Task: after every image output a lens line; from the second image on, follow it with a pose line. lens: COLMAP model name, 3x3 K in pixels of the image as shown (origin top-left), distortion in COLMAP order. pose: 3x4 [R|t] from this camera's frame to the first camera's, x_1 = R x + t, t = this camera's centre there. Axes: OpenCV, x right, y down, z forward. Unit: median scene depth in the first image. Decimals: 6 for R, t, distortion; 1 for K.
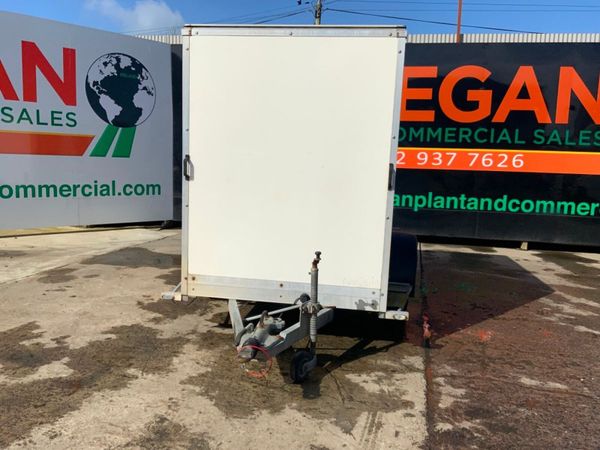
lens RADIAL K [[495.7, 0, 300.0], [0, 495.7, 225.0], [0, 0, 1]] dist [0.078266, -0.156841]
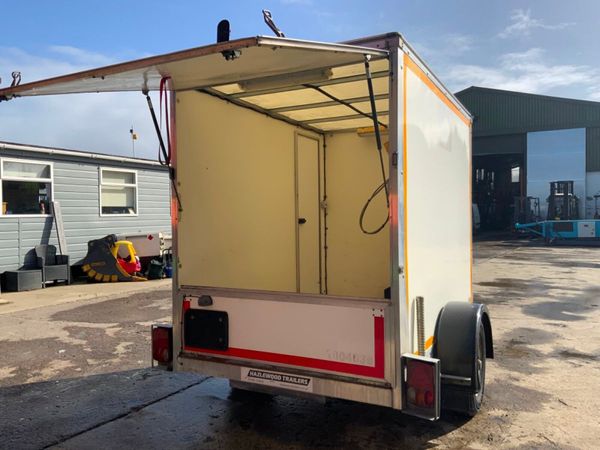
lens RADIAL K [[495.7, 0, 300.0], [0, 495.7, 225.0], [0, 0, 1]] dist [0.078266, -0.156841]
pose [[-0.946994, -0.035589, 0.319273, -0.220567], [0.014863, 0.987927, 0.154206, -0.303511], [-0.320906, 0.150777, -0.935032, 2.294705]]
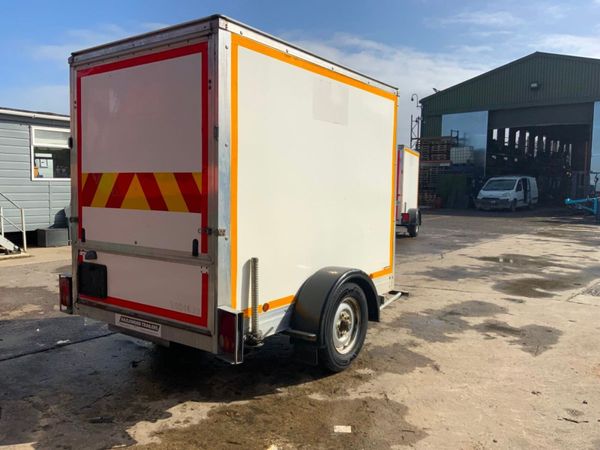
lens RADIAL K [[495.7, 0, 300.0], [0, 495.7, 225.0], [0, 0, 1]] dist [0.078266, -0.156841]
pose [[-0.891736, -0.085930, 0.444322, -0.587363], [0.011302, 0.977273, 0.211683, -0.306537], [-0.452414, 0.193787, -0.870499, 2.226558]]
